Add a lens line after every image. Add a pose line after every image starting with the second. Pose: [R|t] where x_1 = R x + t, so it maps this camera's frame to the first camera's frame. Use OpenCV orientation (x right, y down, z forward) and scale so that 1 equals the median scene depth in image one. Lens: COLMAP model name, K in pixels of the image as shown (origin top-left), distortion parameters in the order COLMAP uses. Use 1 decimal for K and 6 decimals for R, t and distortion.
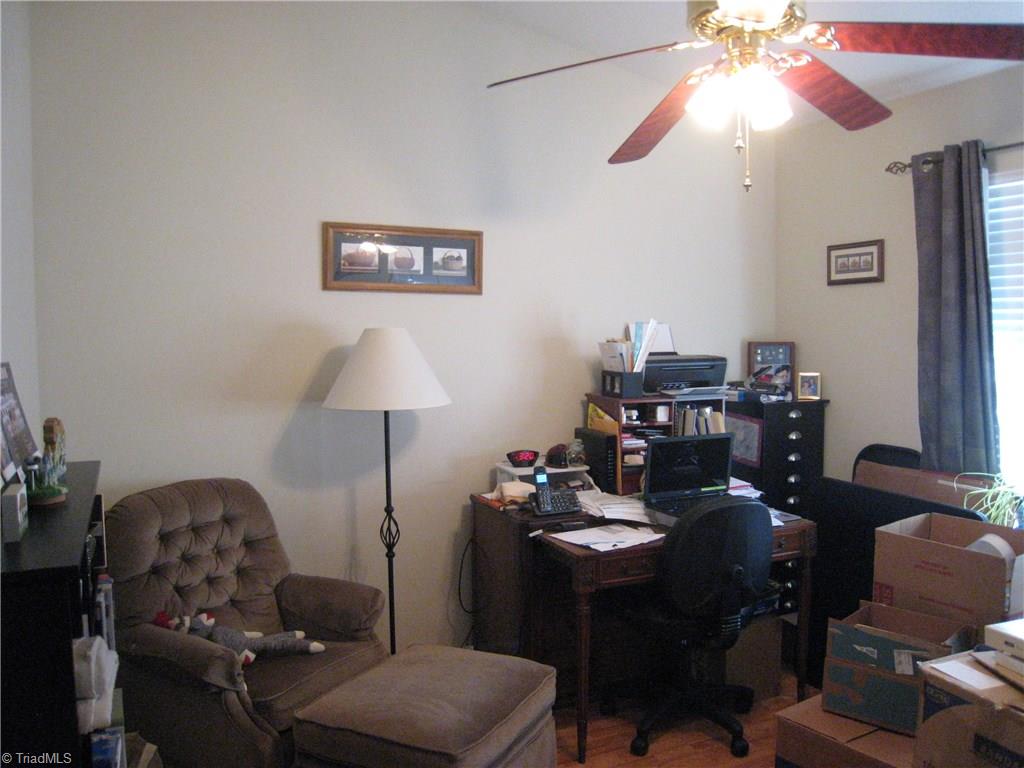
lens RADIAL K [[839.5, 0, 515.2], [0, 839.5, 386.3], [0, 0, 1]] dist [-0.162988, 0.104080]
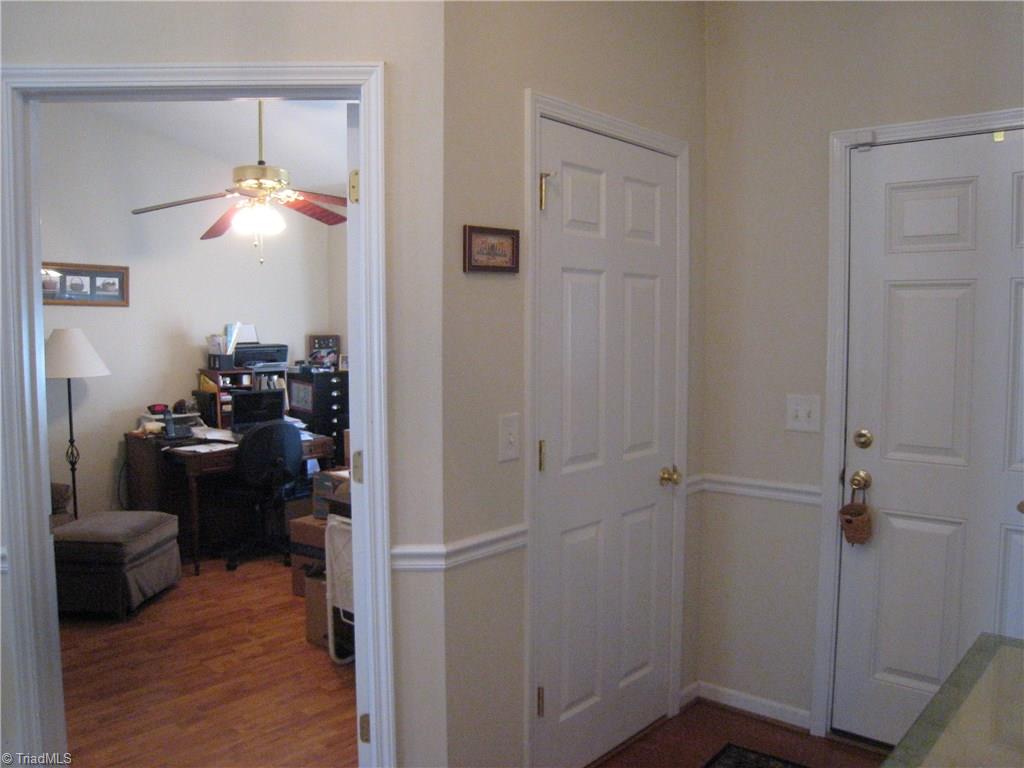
lens RADIAL K [[839.5, 0, 515.2], [0, 839.5, 386.3], [0, 0, 1]] dist [-0.162988, 0.104080]
pose [[0.918853, -0.023200, 0.393919, 0.023244], [0.019898, 0.999724, 0.012465, 0.036477], [-0.394099, -0.003615, 0.919061, -0.704947]]
